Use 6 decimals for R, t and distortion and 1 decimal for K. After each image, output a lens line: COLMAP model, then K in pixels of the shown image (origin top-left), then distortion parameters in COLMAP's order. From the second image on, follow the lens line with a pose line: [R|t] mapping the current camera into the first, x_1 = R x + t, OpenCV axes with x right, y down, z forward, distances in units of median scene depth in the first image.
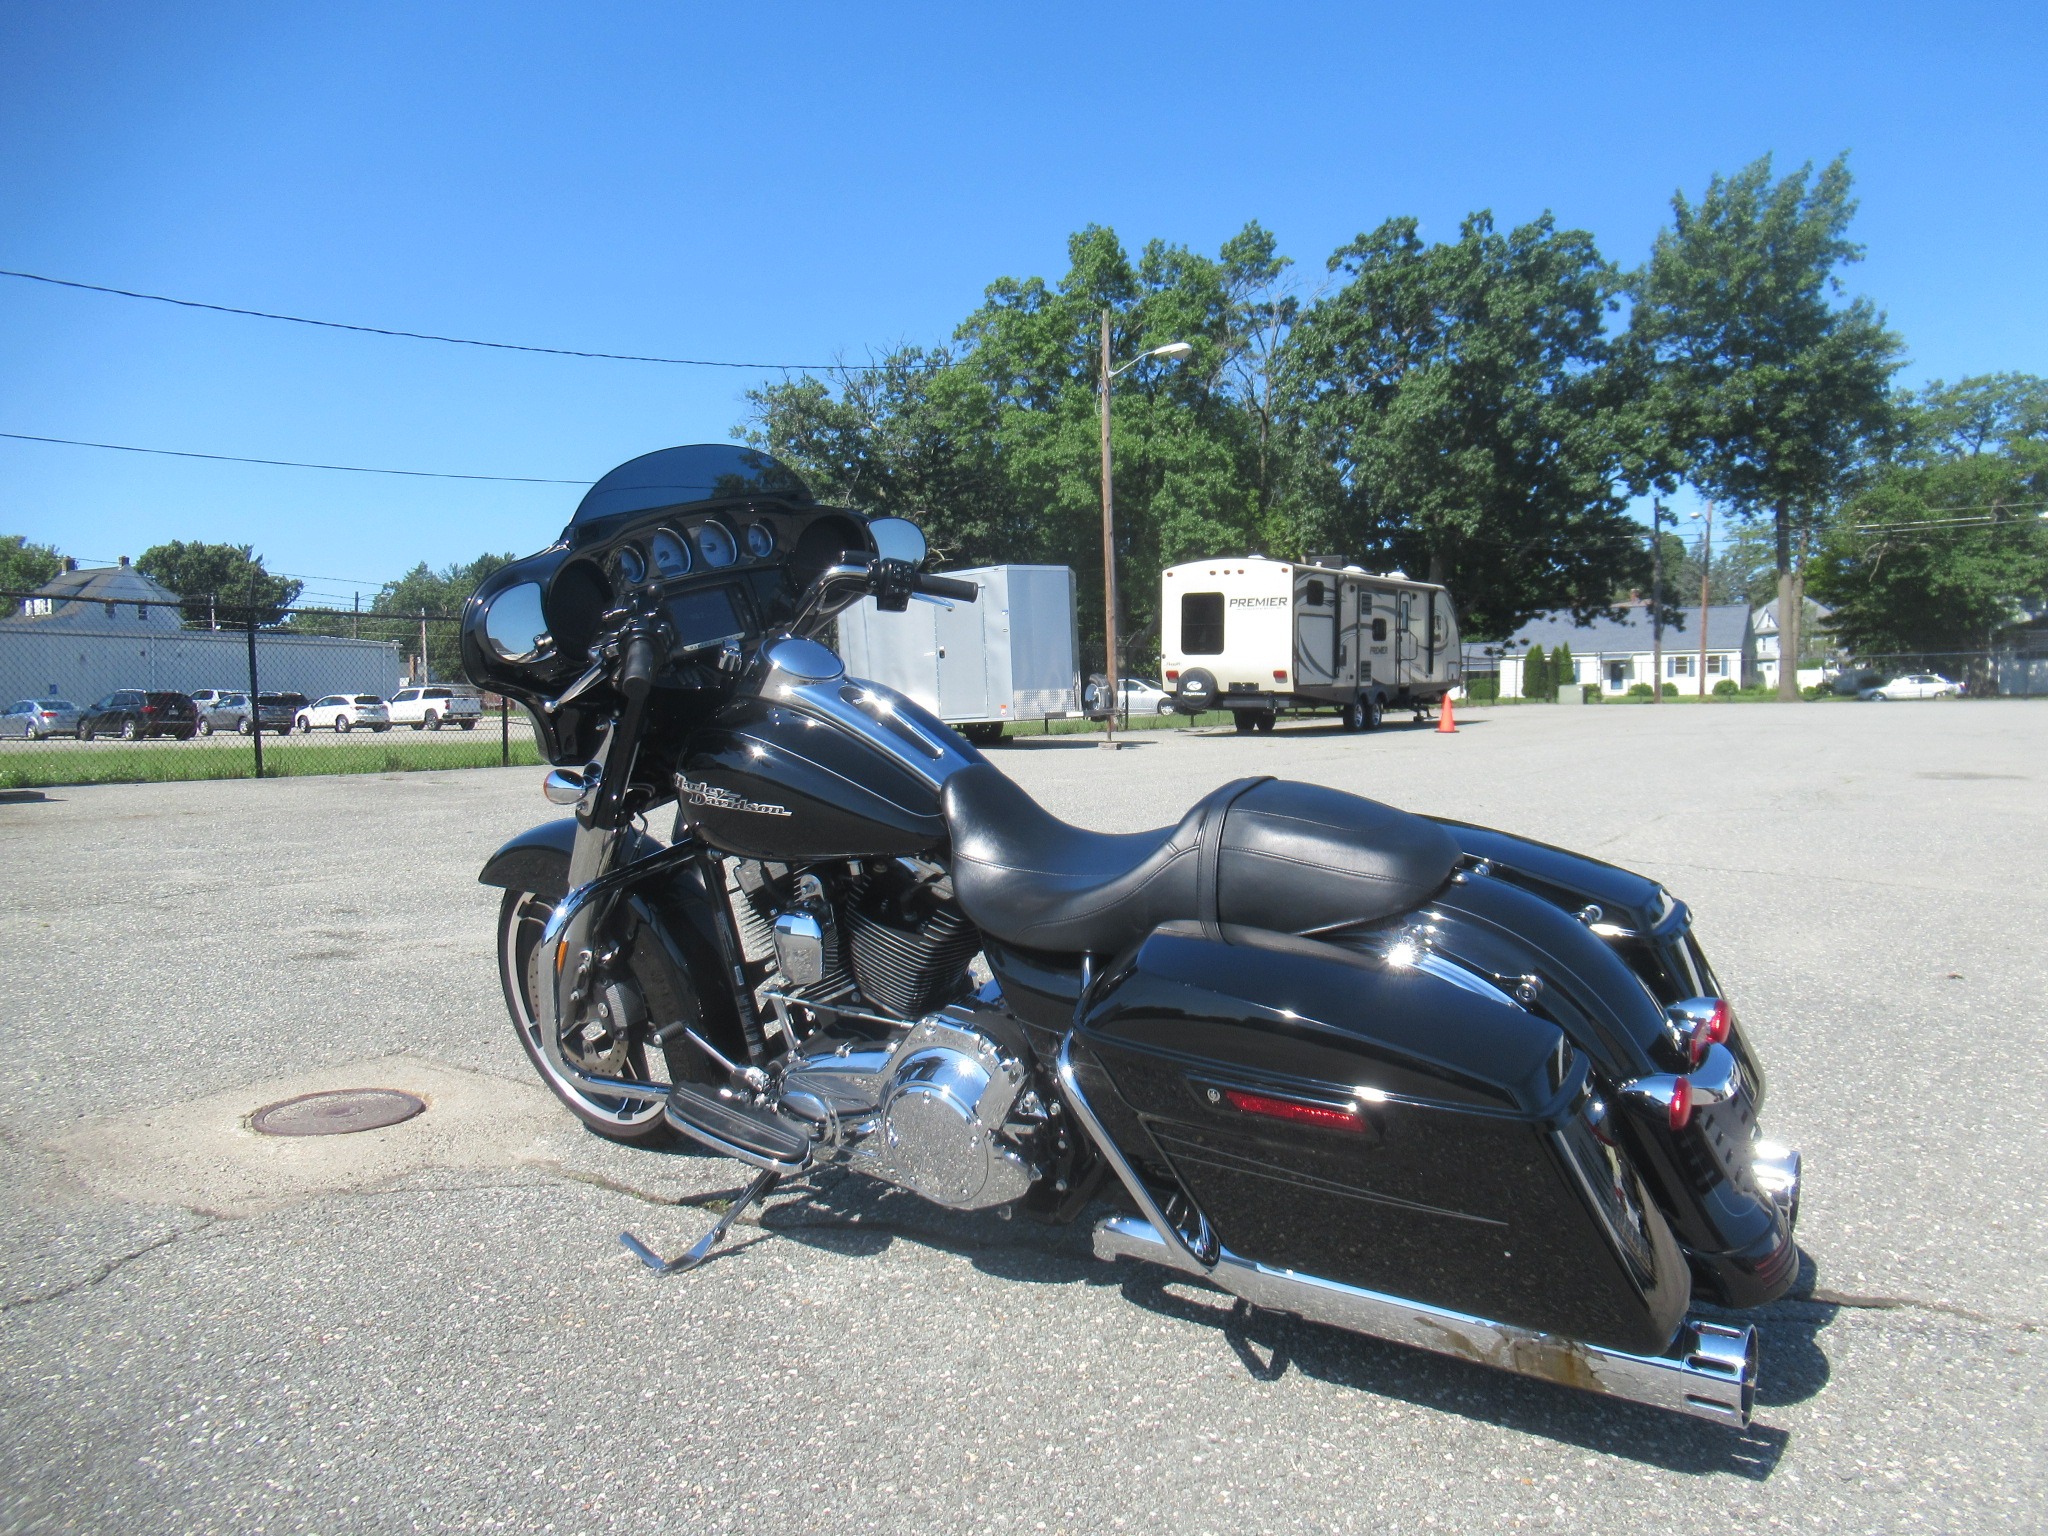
lens RADIAL K [[1509.8, 0, 1034.4], [0, 1509.8, 764.2], [0, 0, 1]] dist [0.002756, -0.023828]
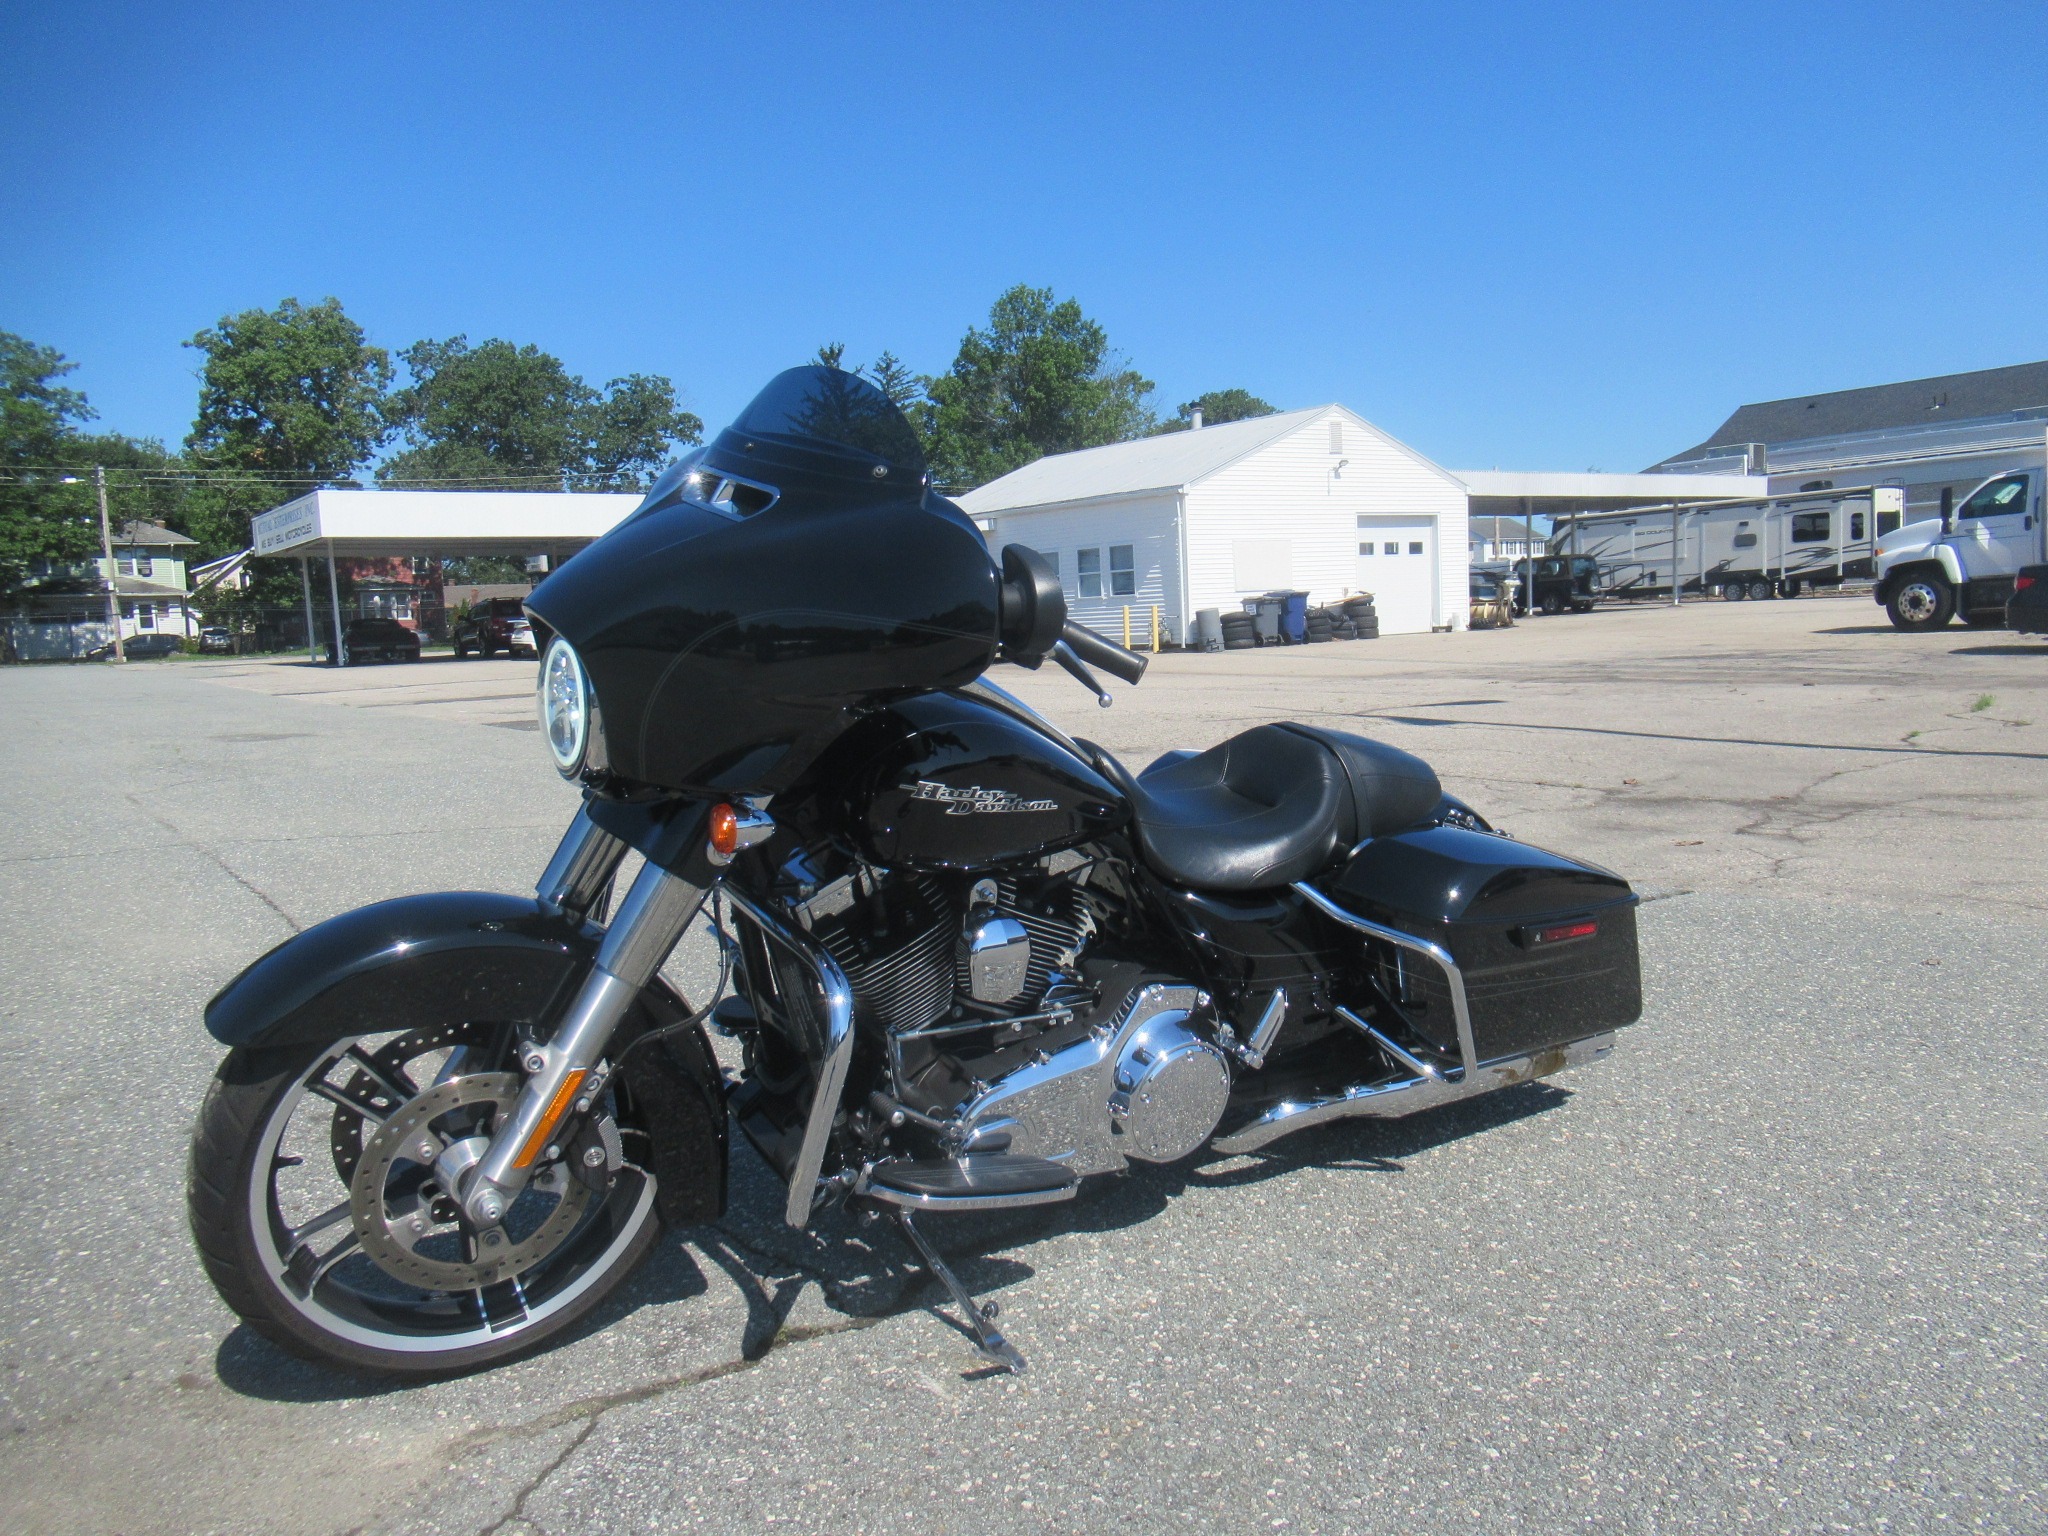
lens RADIAL K [[1528.3, 0, 1024.0], [0, 1528.3, 768.0], [0, 0, 1]] dist [-0.002087, -0.004187]
pose [[0.351729, -0.085023, 0.932233, -0.064998], [0.061774, 0.995804, 0.067514, -0.003514], [-0.934061, 0.033841, 0.355506, 0.043521]]
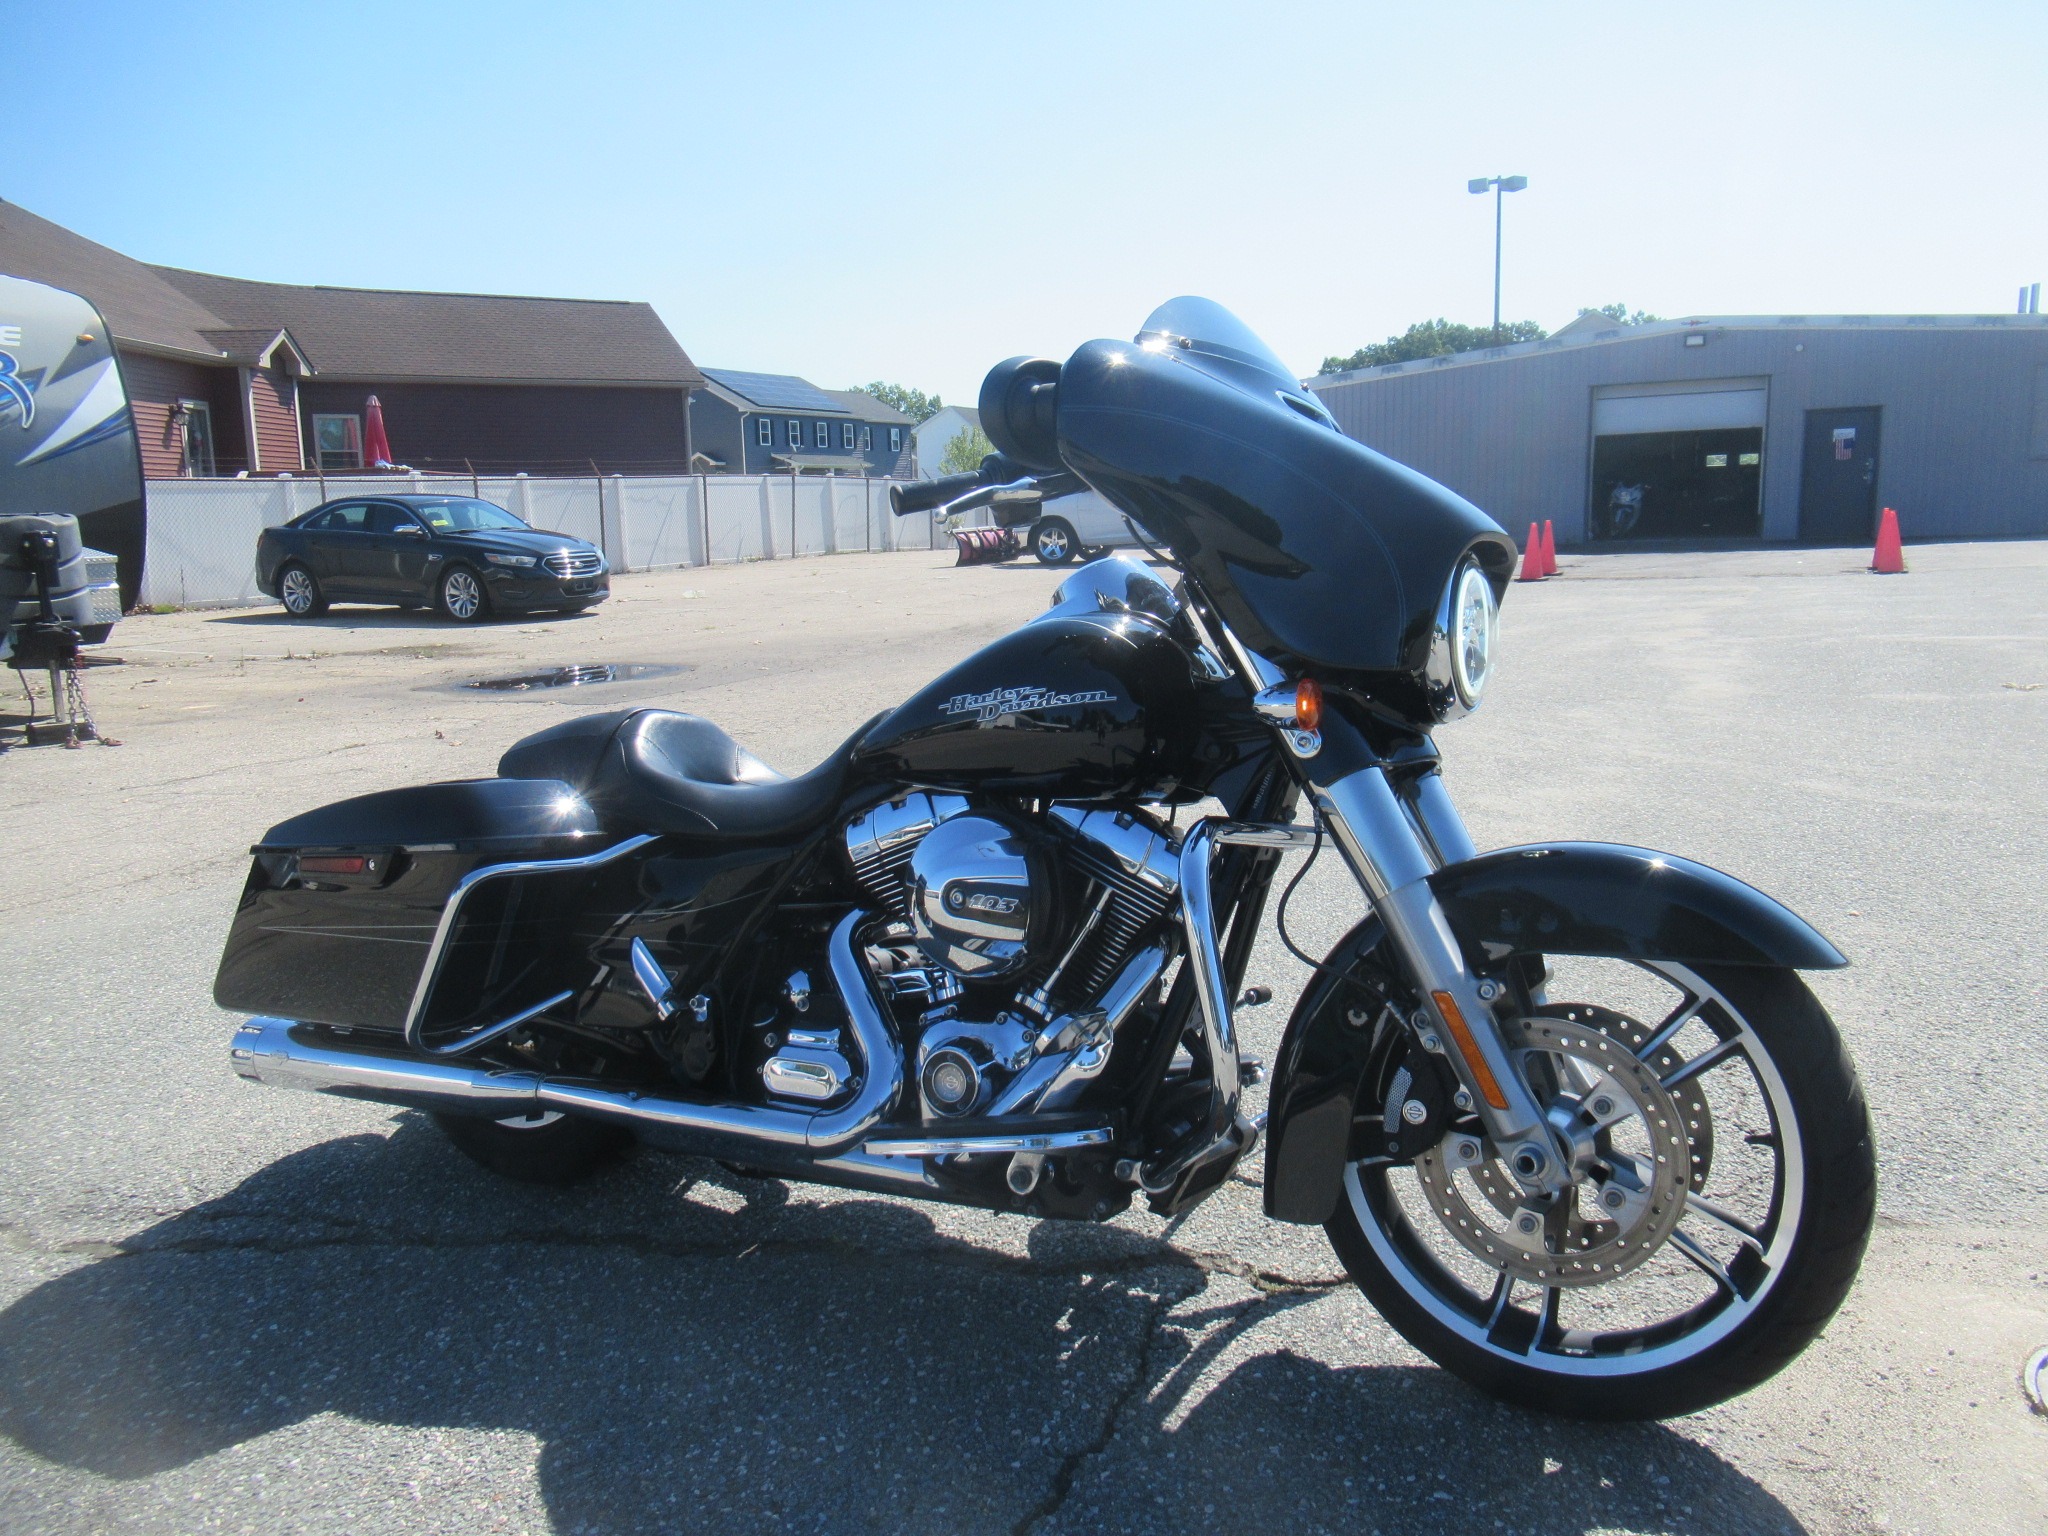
lens RADIAL K [[1509.8, 0, 1034.4], [0, 1509.8, 764.2], [0, 0, 1]] dist [0.002756, -0.023828]
pose [[-0.991277, 0.078165, -0.106116, -0.001329], [0.056413, 0.979304, 0.194373, -0.009220], [0.119113, 0.186691, -0.975171, 0.124707]]
